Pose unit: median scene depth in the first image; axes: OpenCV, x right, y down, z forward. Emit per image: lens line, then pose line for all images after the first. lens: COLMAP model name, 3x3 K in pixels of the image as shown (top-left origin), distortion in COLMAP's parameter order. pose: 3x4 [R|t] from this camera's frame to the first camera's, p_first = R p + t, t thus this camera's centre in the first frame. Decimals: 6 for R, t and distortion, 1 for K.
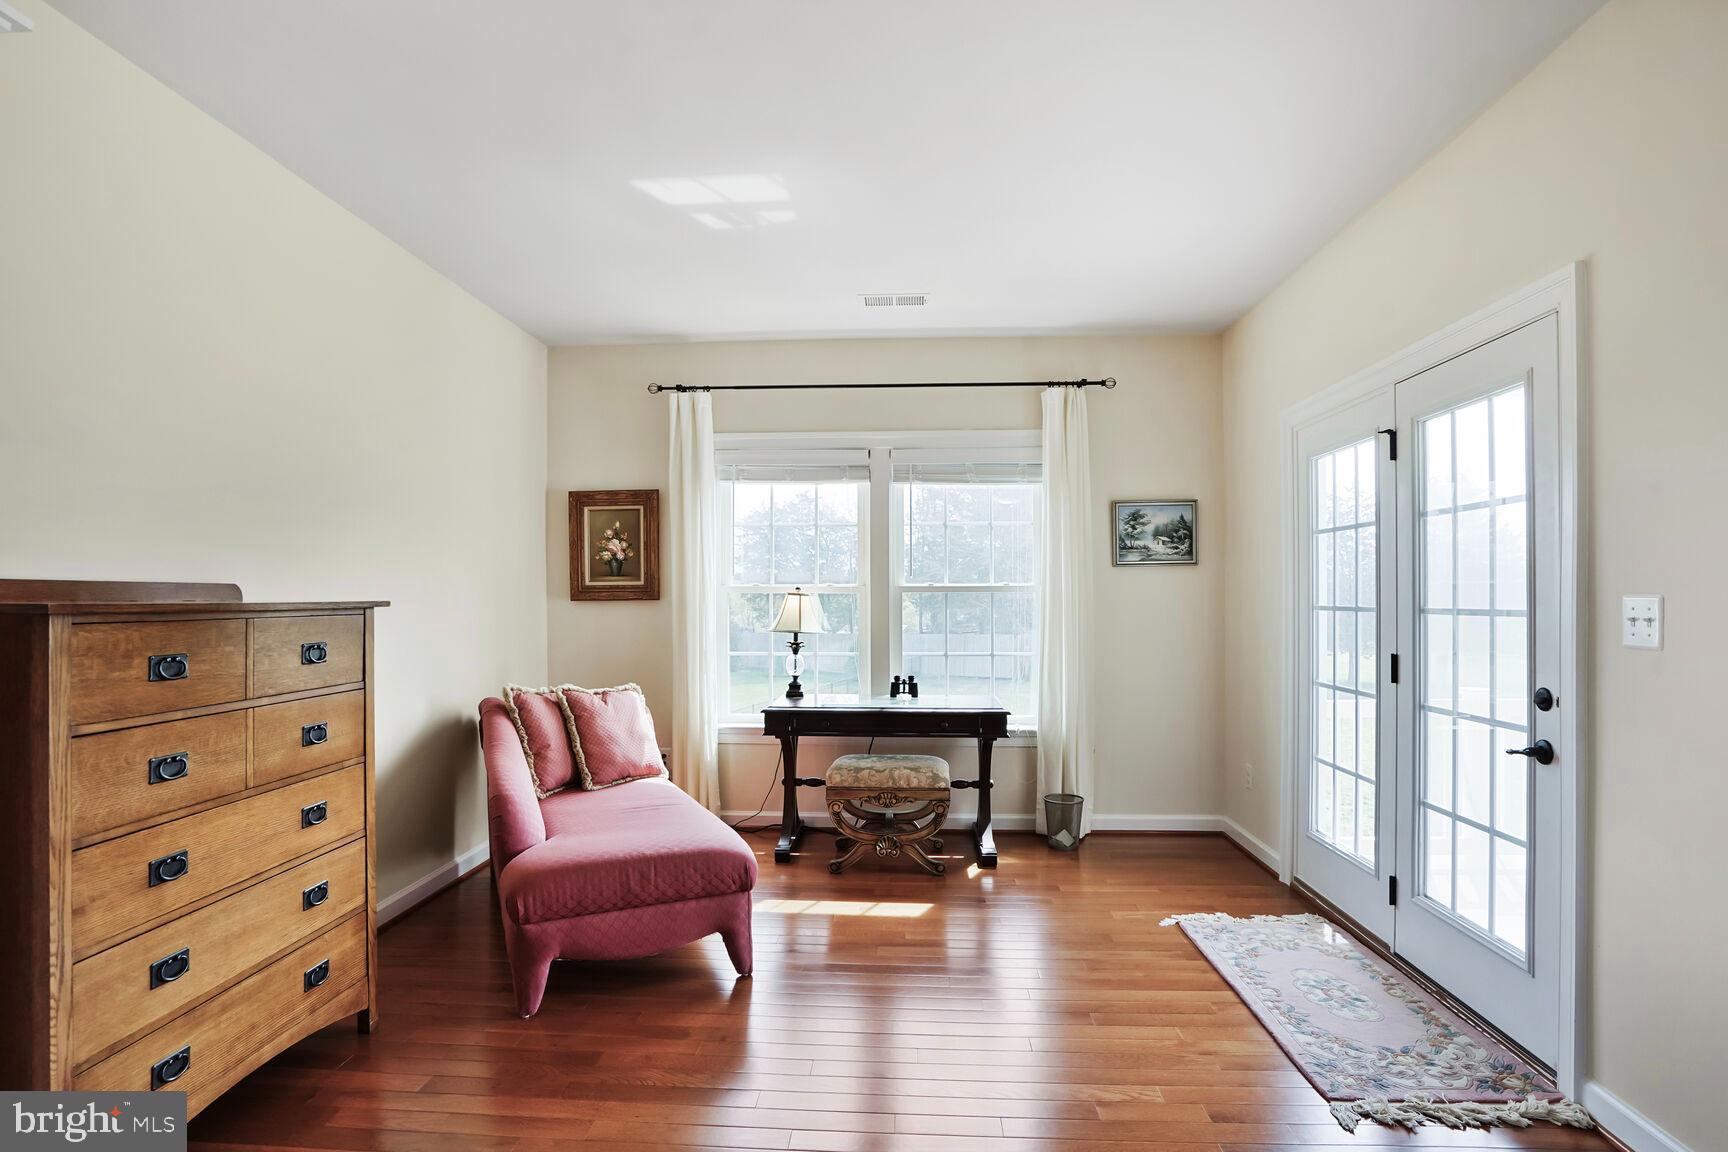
lens RADIAL K [[883.9, 0, 863.3], [0, 883.9, 599.7], [0, 0, 1]] dist [-0.035046, 0.000387]
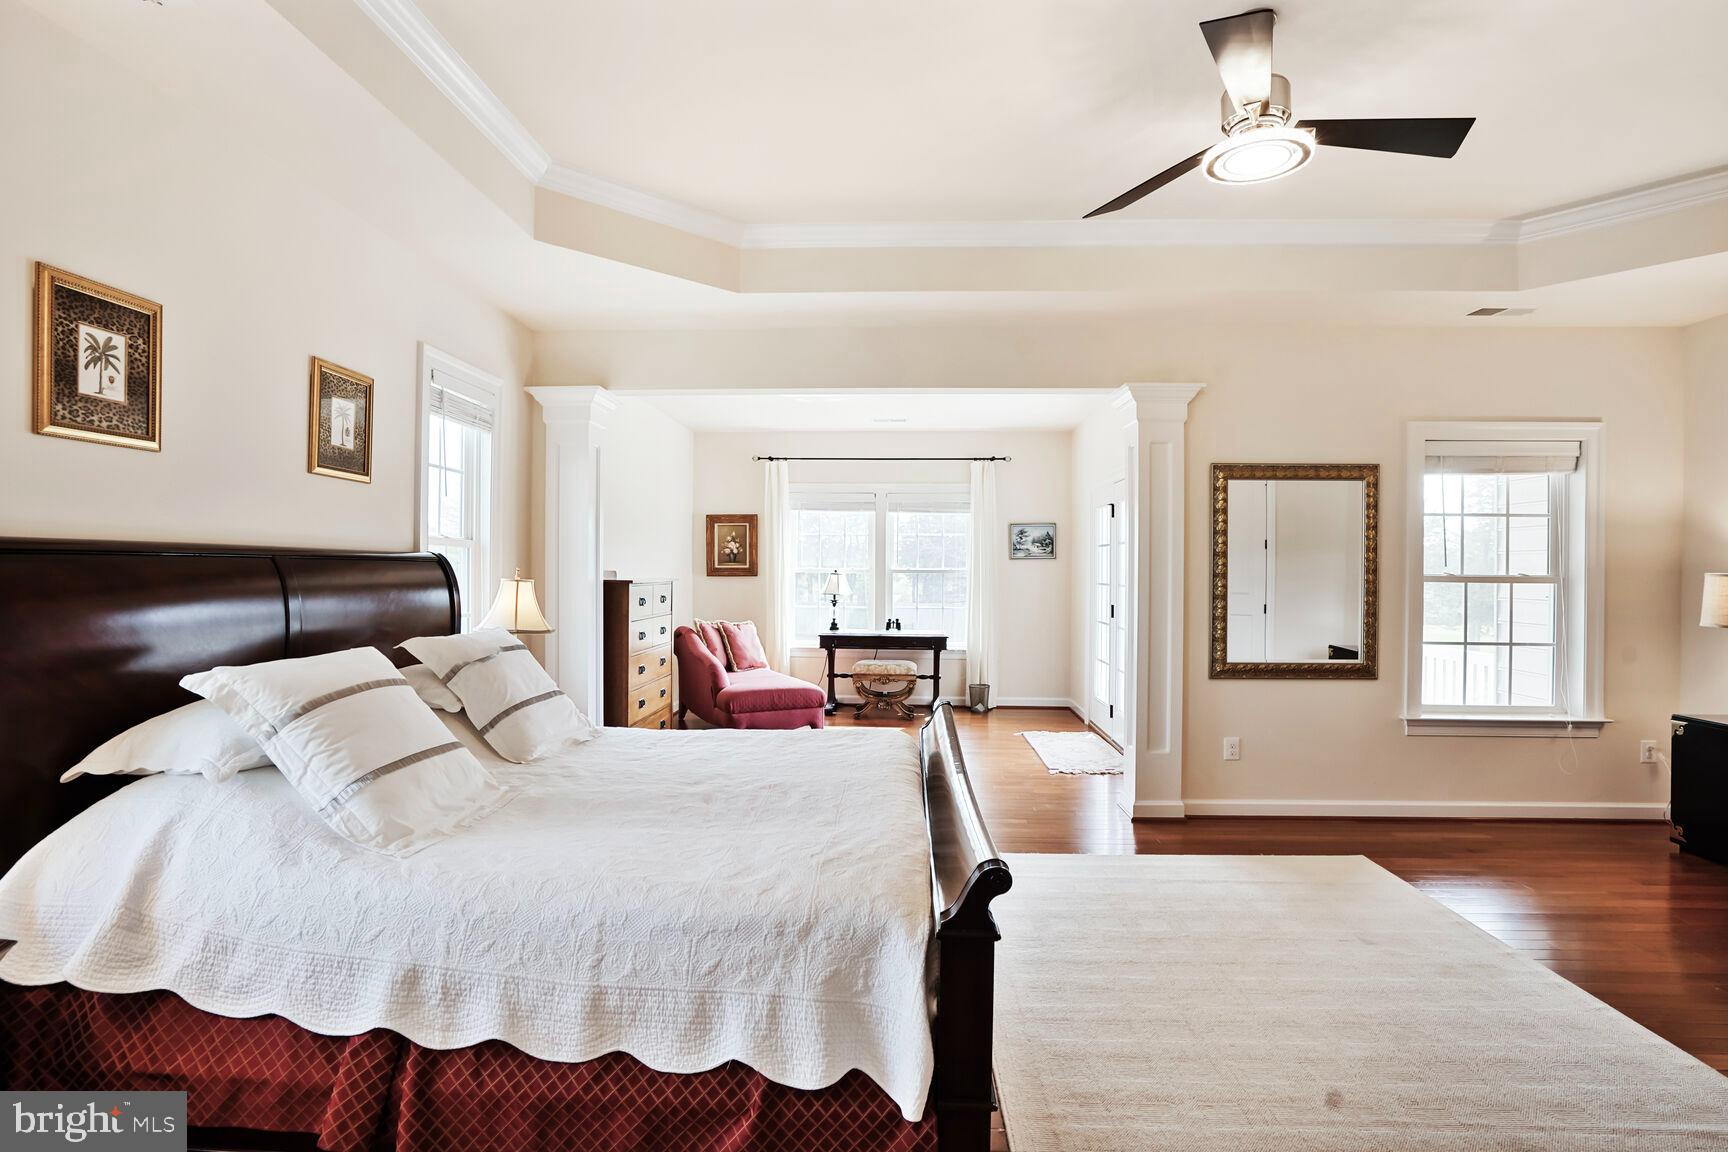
lens RADIAL K [[857.7, 0, 868.5], [0, 857.7, 559.3], [0, 0, 1]] dist [-0.063993, 0.028593]
pose [[0.999891, 0.008374, 0.012171, -0.028601], [-0.008197, 0.999862, -0.014477, -0.011252], [-0.012291, 0.014375, 0.999821, -0.783989]]
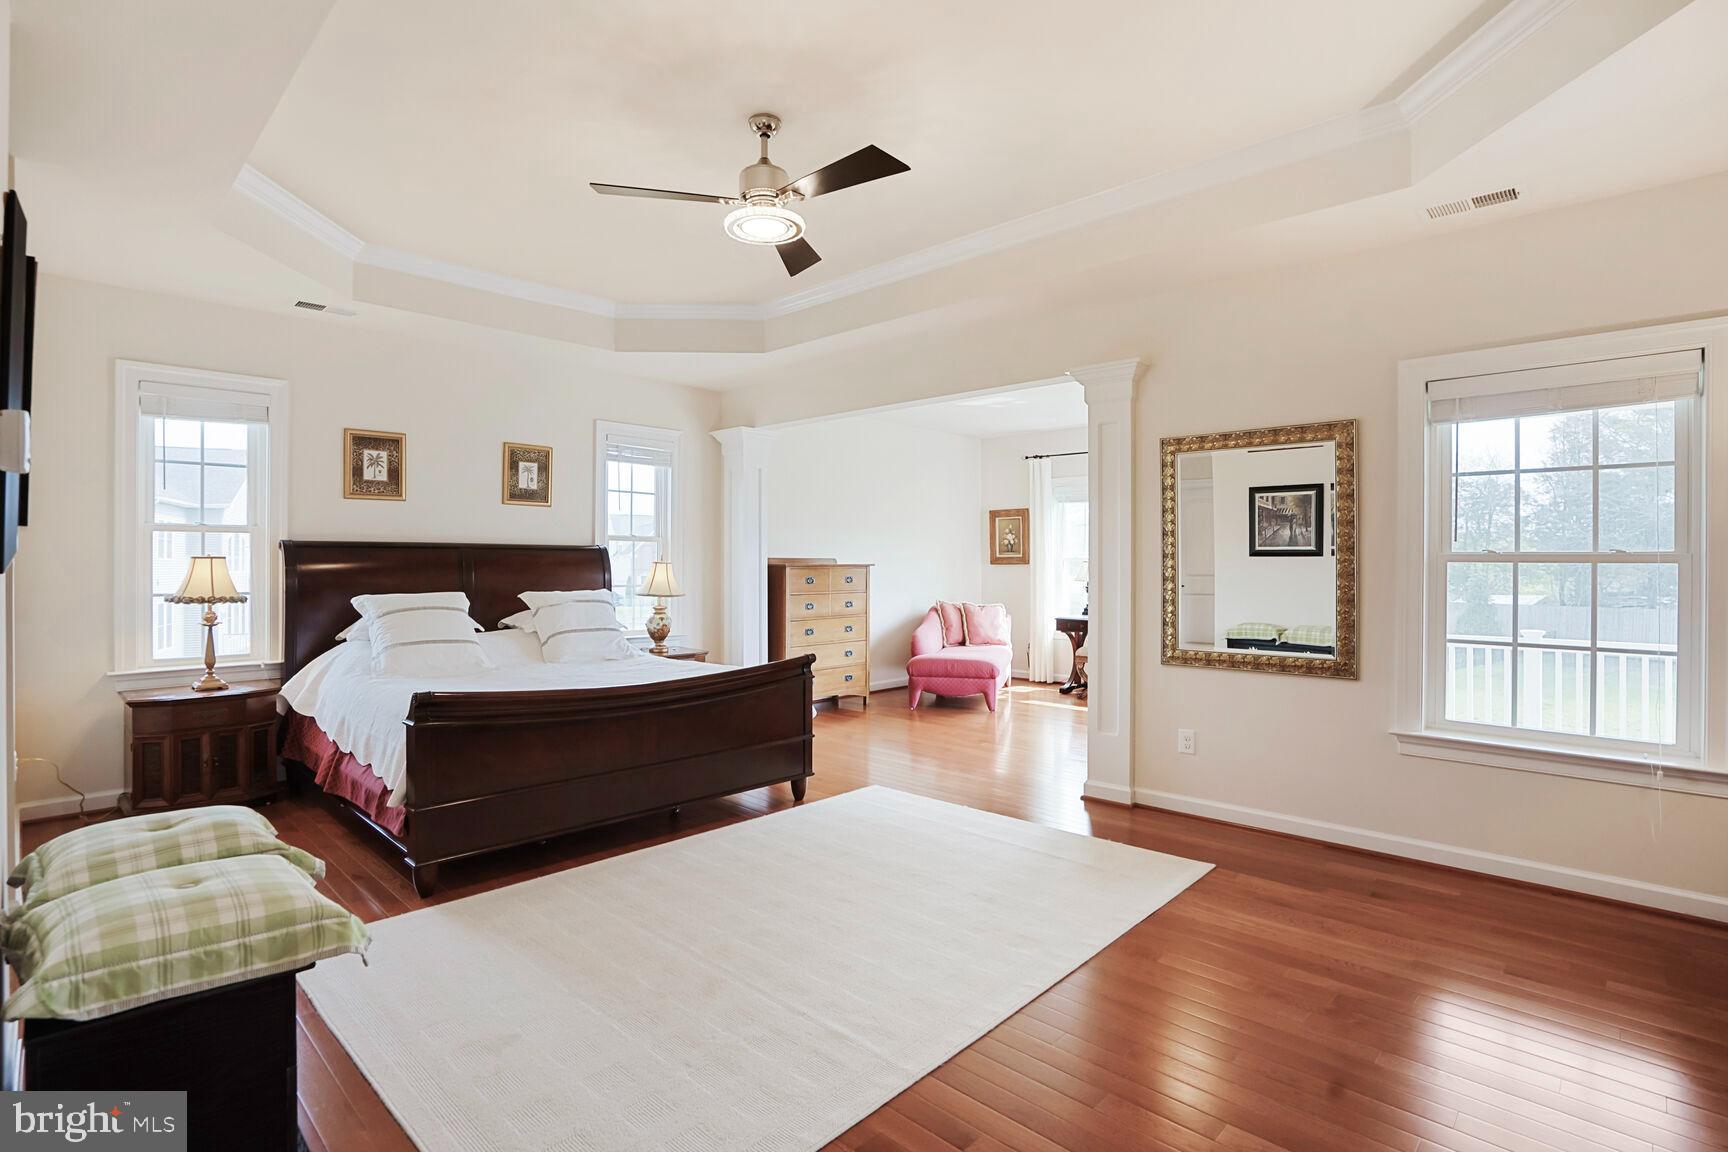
lens RADIAL K [[857.7, 0, 868.5], [0, 857.7, 559.3], [0, 0, 1]] dist [-0.063993, 0.028593]
pose [[0.762037, 0.000434, -0.647534, 0.776619], [-0.004651, 0.999978, -0.004804, -0.000094], [0.647517, 0.006673, 0.762022, -0.726596]]
